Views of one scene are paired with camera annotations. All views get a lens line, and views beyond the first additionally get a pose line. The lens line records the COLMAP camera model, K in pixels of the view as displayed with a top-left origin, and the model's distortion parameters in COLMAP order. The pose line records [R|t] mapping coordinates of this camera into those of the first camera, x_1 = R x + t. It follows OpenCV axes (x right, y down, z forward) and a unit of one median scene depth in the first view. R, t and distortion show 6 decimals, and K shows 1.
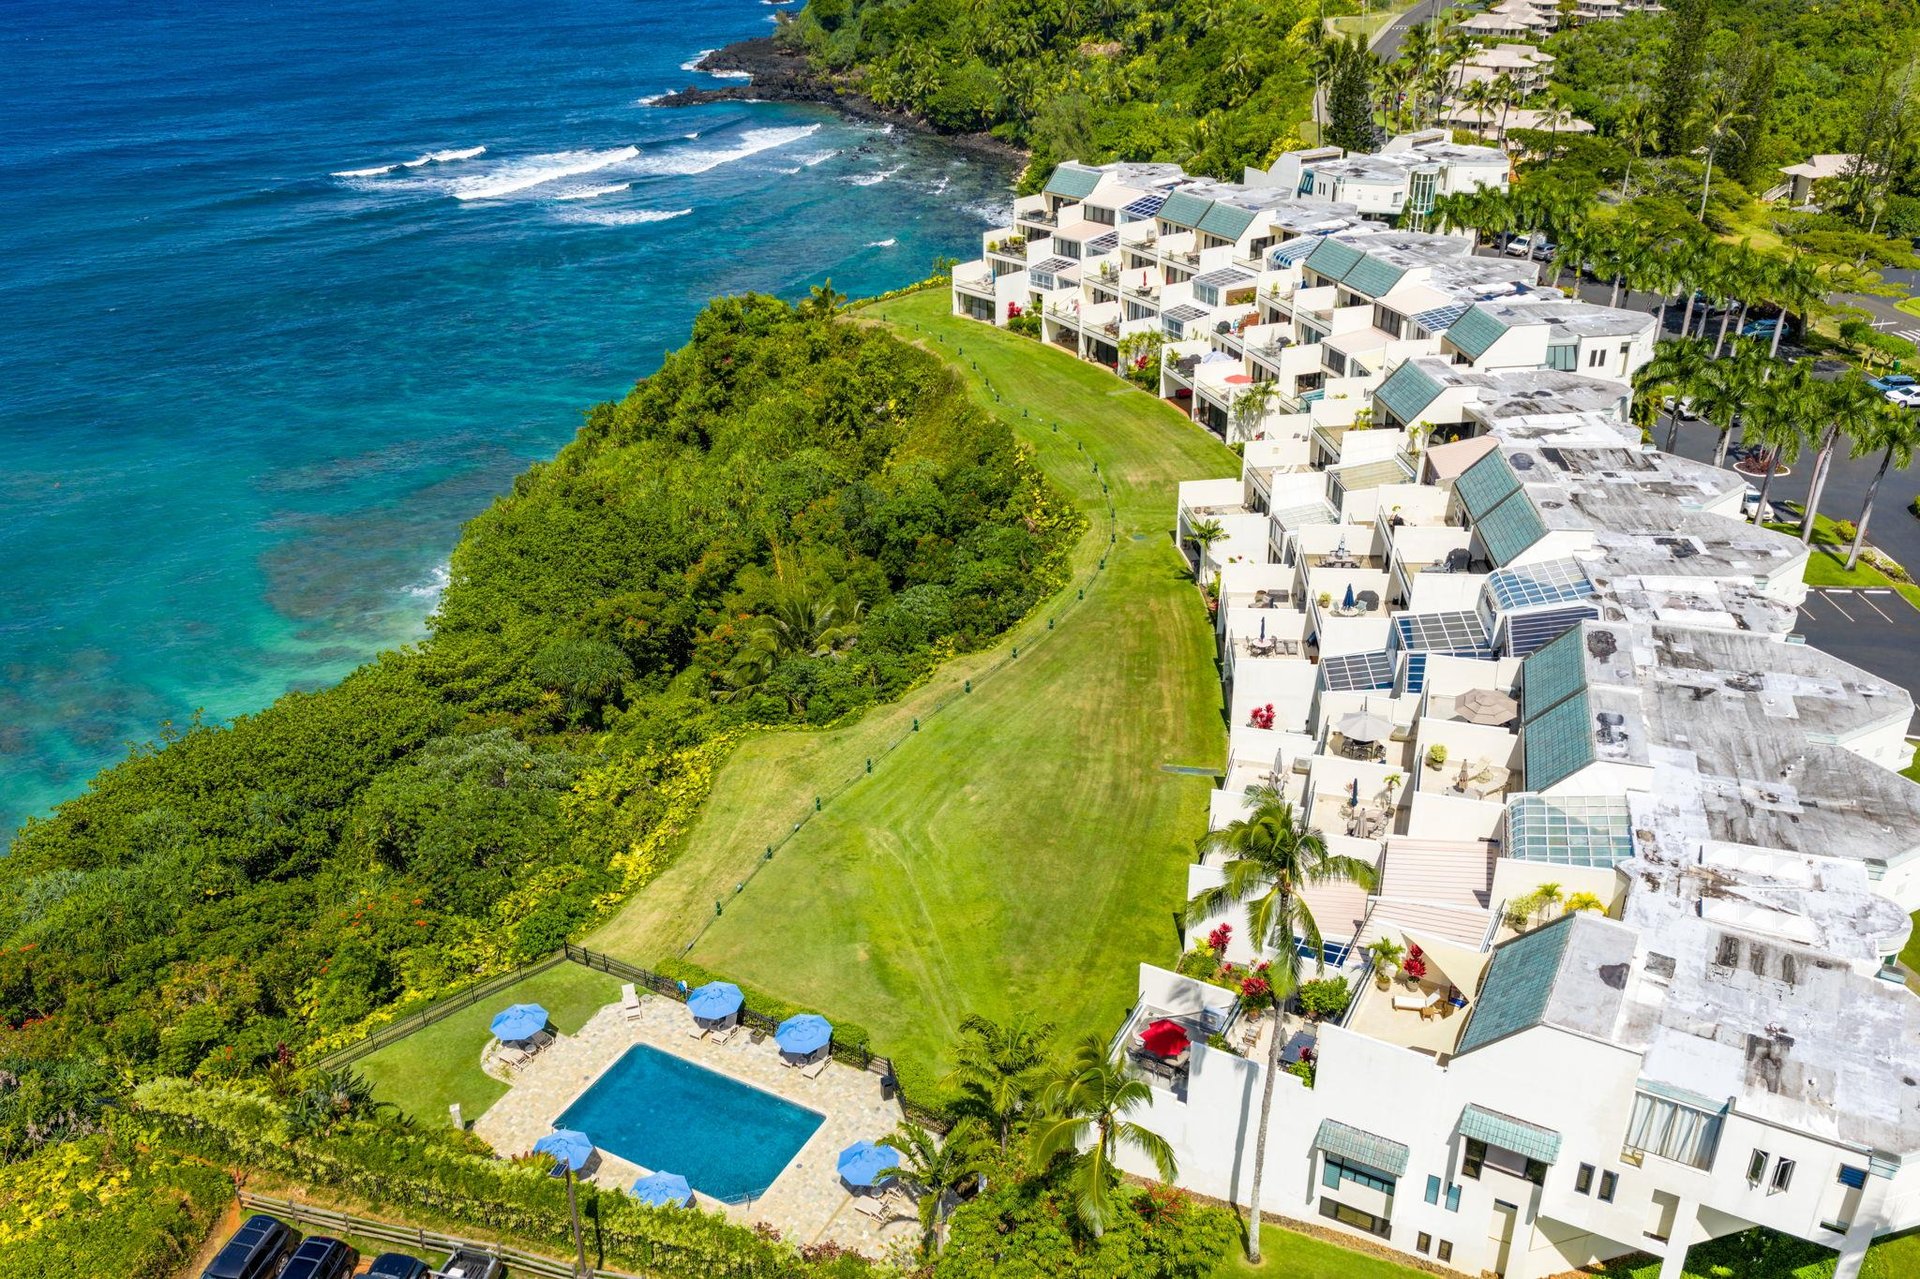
lens RADIAL K [[1612.7, 0, 960.0], [0, 1612.7, 639.5], [0, 0, 1]] dist [0.012256, -0.013177]
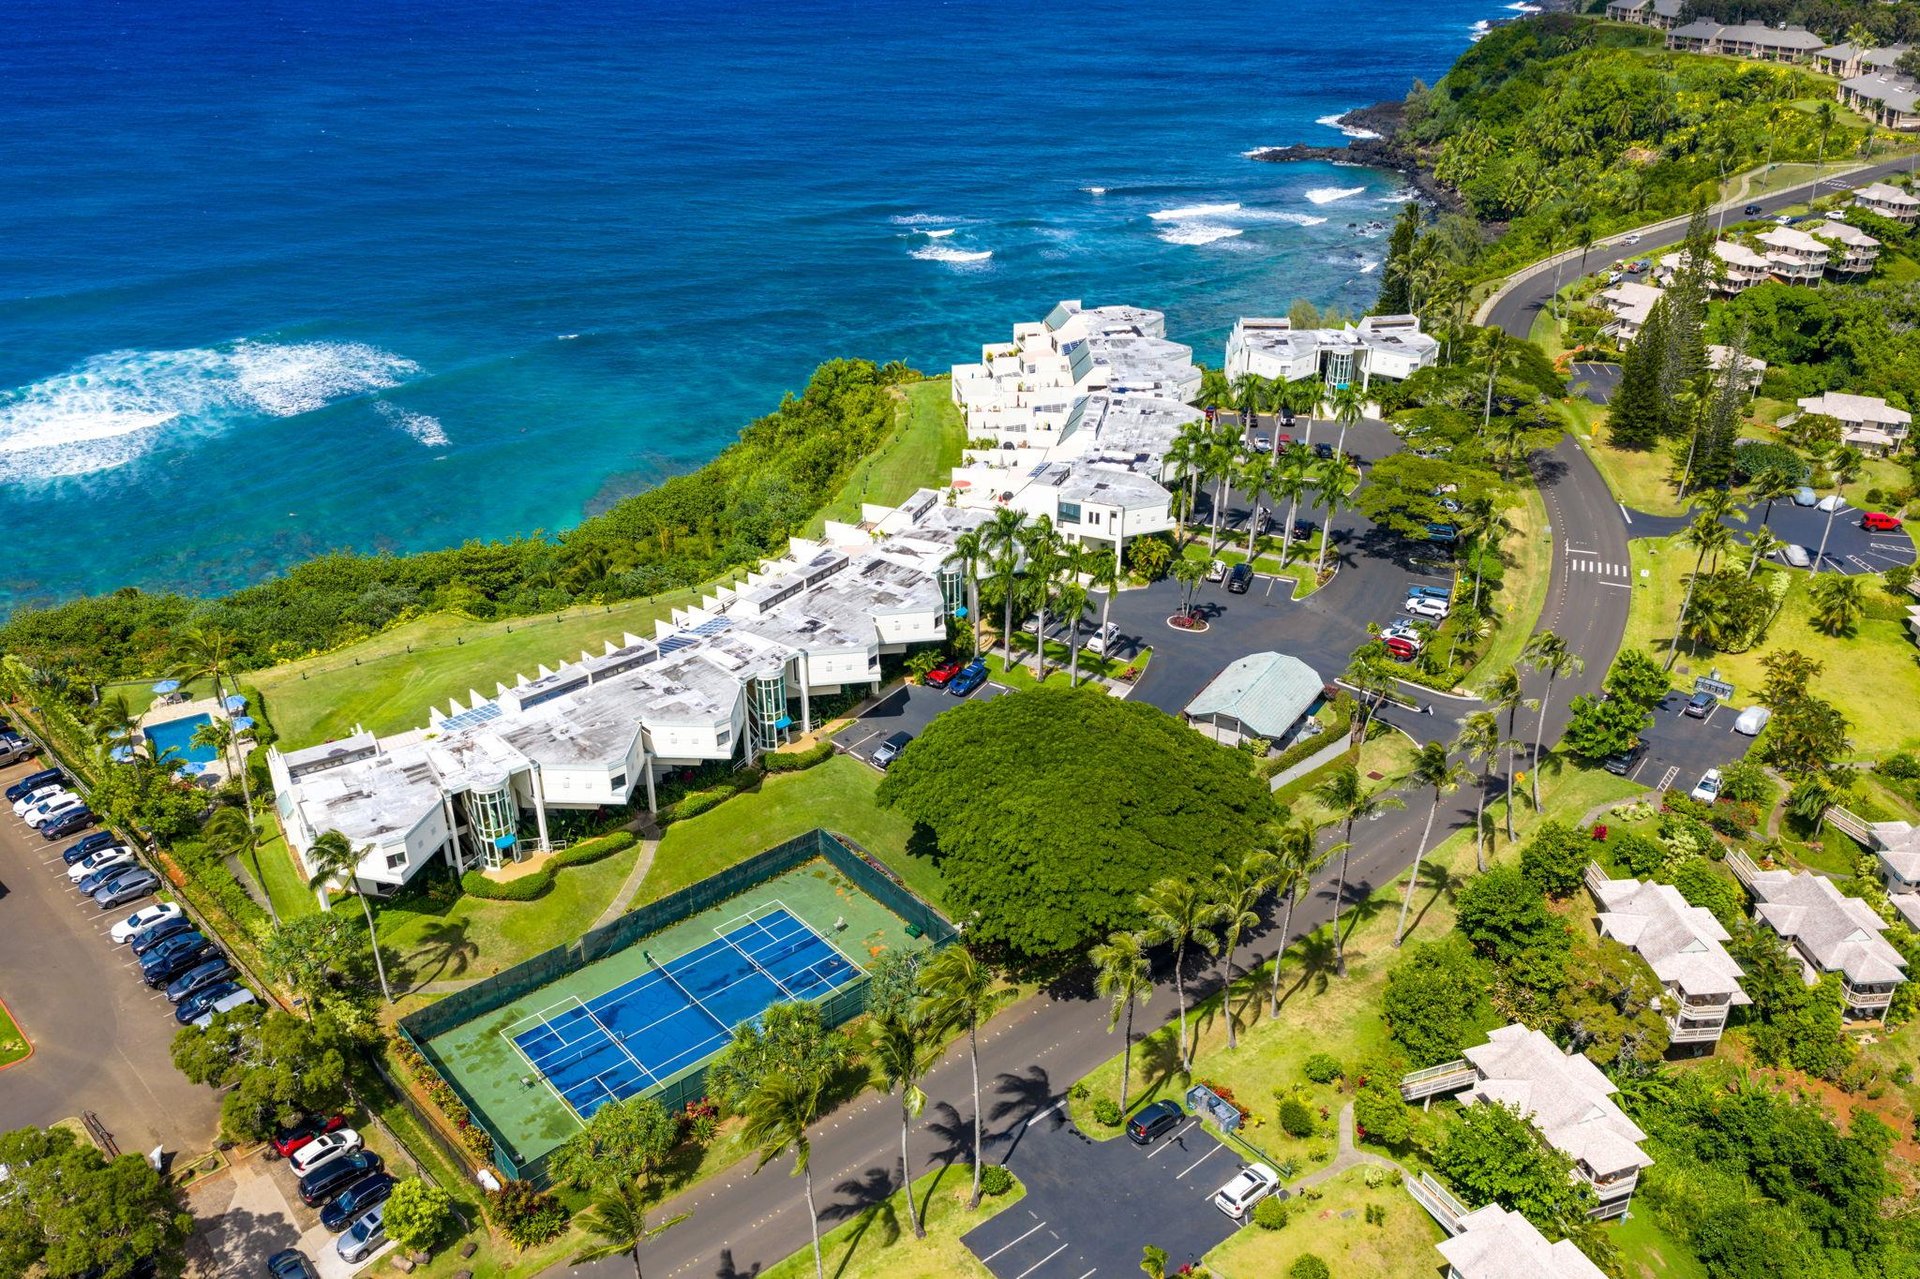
lens RADIAL K [[1612.7, 0, 960.0], [0, 1612.7, 639.5], [0, 0, 1]] dist [0.012256, -0.013177]
pose [[0.851652, 0.244715, -0.463470, 0.256691], [-0.241037, 0.968113, 0.068251, -0.037191], [0.465393, 0.053588, 0.883480, -0.073082]]
